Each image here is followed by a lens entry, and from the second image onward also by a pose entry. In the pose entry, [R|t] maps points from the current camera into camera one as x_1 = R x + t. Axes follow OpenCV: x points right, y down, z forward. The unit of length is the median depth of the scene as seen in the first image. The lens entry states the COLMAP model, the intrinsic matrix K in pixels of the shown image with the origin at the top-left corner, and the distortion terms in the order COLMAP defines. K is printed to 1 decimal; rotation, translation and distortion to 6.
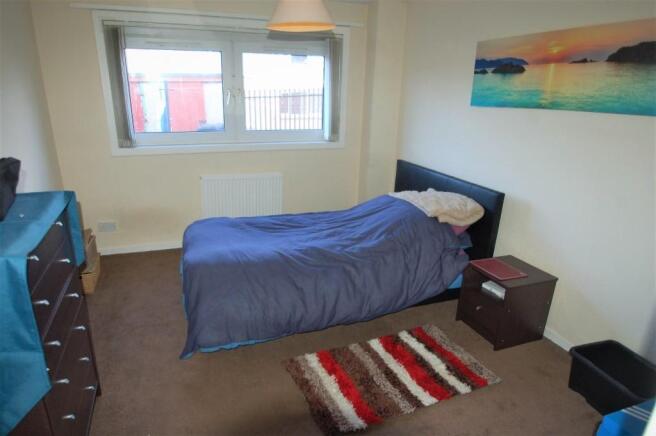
lens RADIAL K [[409.5, 0, 315.8], [0, 409.5, 228.0], [0, 0, 1]] dist [-0.002675, -0.002477]
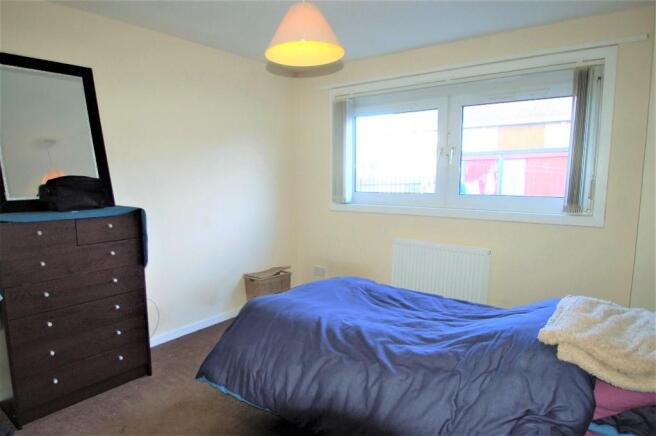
lens RADIAL K [[409.5, 0, 315.8], [0, 409.5, 228.0], [0, 0, 1]] dist [-0.002675, -0.002477]
pose [[0.543282, 0.091808, -0.834515, 0.475358], [-0.266702, 0.961387, -0.067861, -0.046801], [0.796062, 0.259435, 0.546790, 0.410556]]
